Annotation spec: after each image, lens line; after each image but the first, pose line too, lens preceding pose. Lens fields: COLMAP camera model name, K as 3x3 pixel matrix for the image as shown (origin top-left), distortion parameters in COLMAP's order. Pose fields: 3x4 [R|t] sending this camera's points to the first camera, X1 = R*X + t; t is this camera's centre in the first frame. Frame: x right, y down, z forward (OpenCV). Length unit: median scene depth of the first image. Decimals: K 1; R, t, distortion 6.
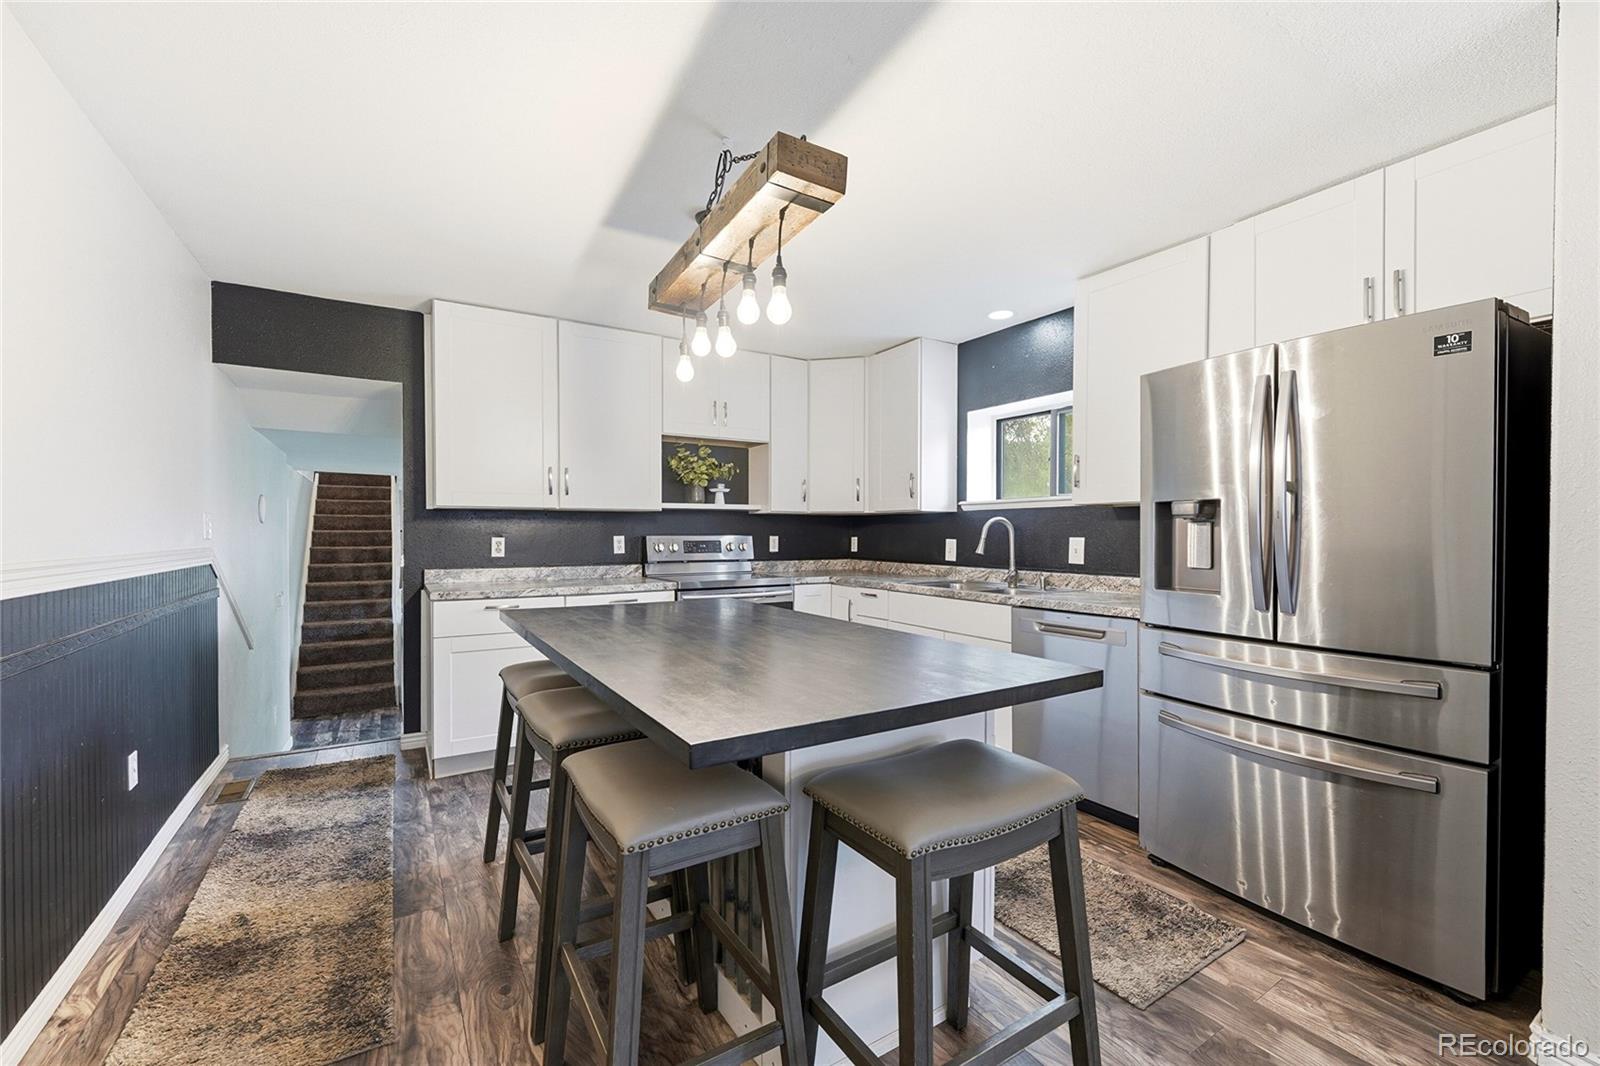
lens RADIAL K [[652.3, 0, 814.3], [0, 652.3, 540.8], [0, 0, 1]] dist [-0.001347, 0.000203]
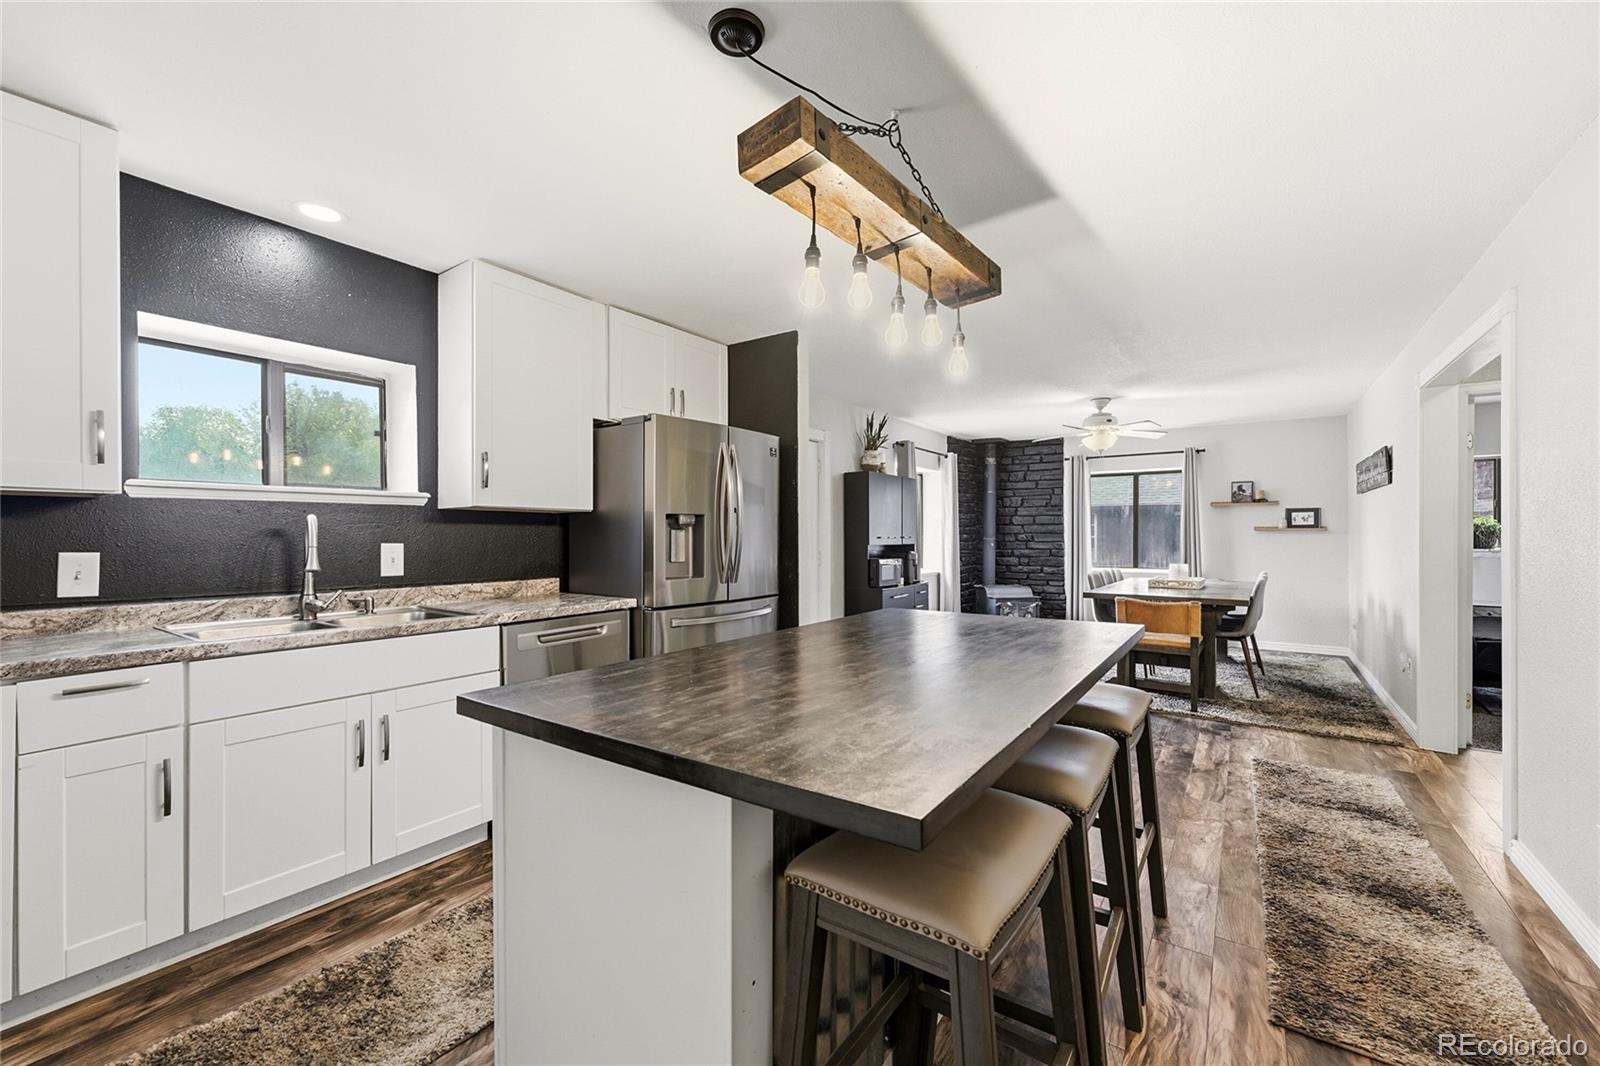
lens RADIAL K [[652.3, 0, 789.8], [0, 652.3, 549.5], [0, 0, 1]] dist [-0.001347, 0.000203]
pose [[-0.367414, -0.021918, 0.929799, -0.453907], [0.012510, 0.999515, 0.028505, -0.012452], [-0.929973, 0.022104, -0.366962, 0.705501]]
